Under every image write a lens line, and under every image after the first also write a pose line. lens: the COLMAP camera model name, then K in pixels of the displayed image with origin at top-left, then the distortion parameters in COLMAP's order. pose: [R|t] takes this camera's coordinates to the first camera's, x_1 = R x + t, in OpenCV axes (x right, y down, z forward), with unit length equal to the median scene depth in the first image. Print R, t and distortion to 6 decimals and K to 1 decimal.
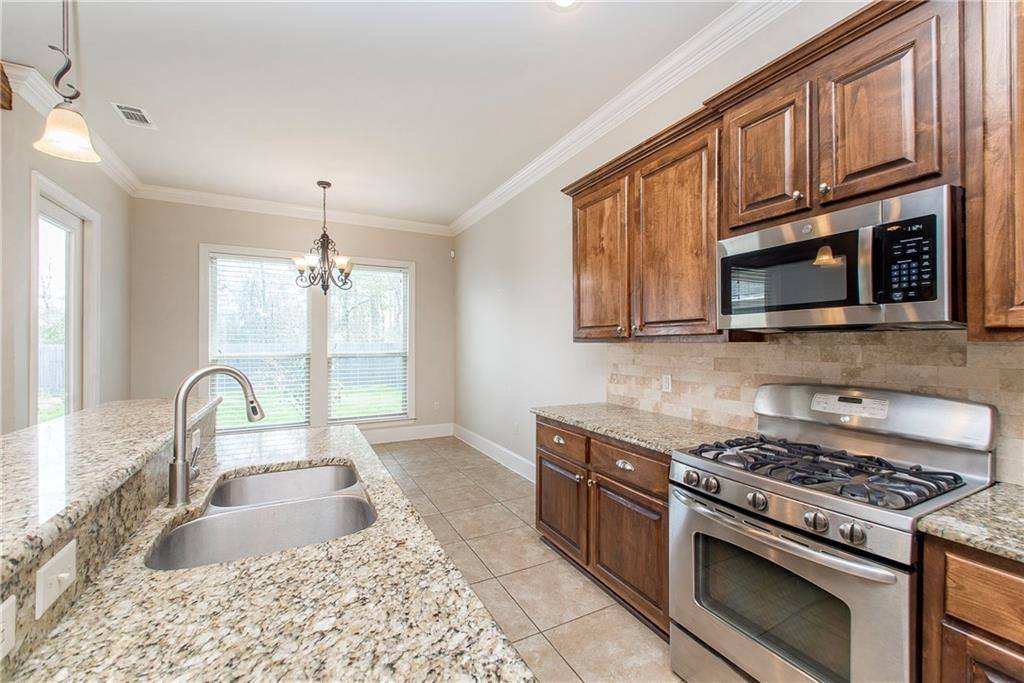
lens RADIAL K [[420.3, 0, 508.5], [0, 420.3, 342.3], [0, 0, 1]] dist [0.014536, -0.004591]
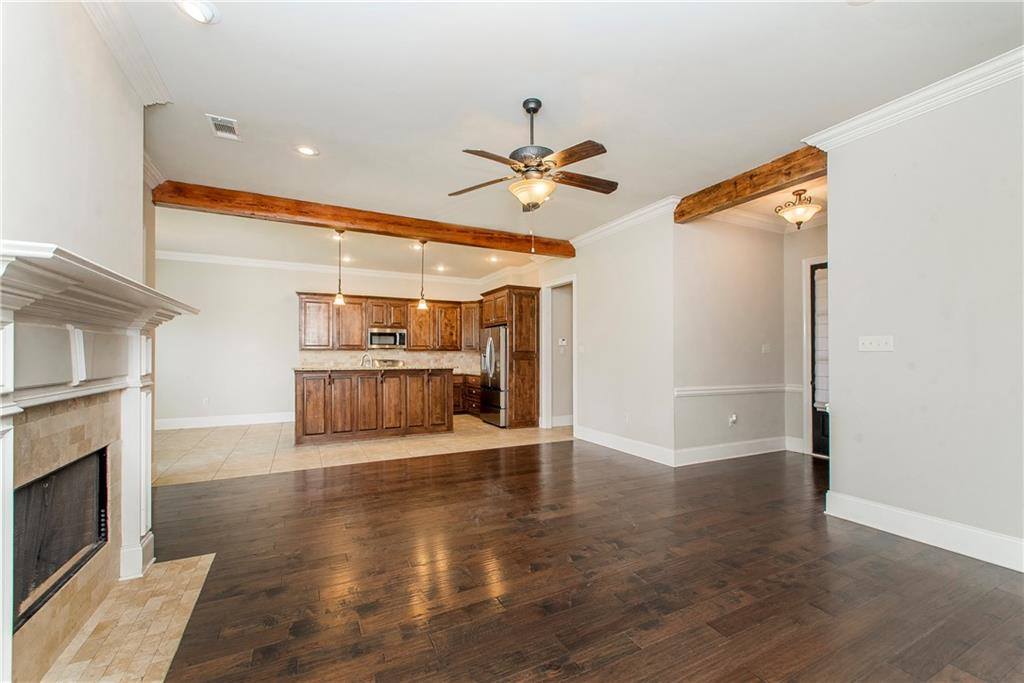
lens RADIAL K [[420.3, 0, 508.6], [0, 420.3, 354.5], [0, 0, 1]] dist [0.014536, -0.004591]
pose [[-0.003792, 0.002699, 0.999989, -4.050707], [-0.003196, 0.999991, -0.002711, 0.045551], [-0.999988, -0.003206, -0.003784, -0.481155]]
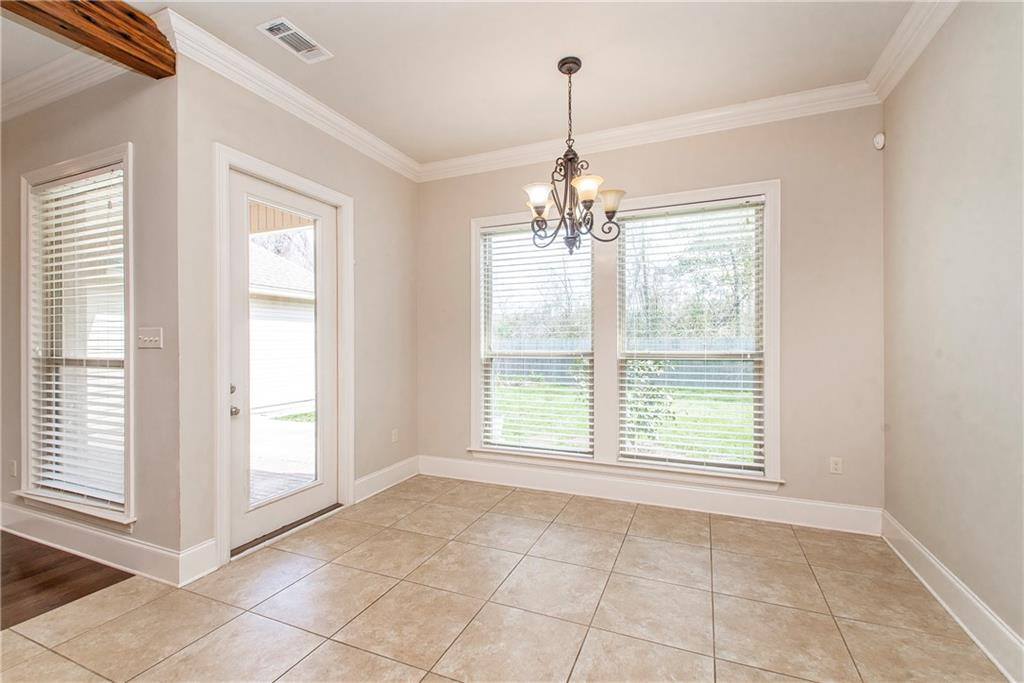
lens RADIAL K [[420.3, 0, 512.3], [0, 420.3, 339.8], [0, 0, 1]] dist [0.014536, -0.004591]
pose [[0.624582, -0.000302, -0.780959, -0.073236], [0.009061, 0.999935, 0.006860, 0.001111], [0.780907, -0.011361, 0.624544, 1.369143]]
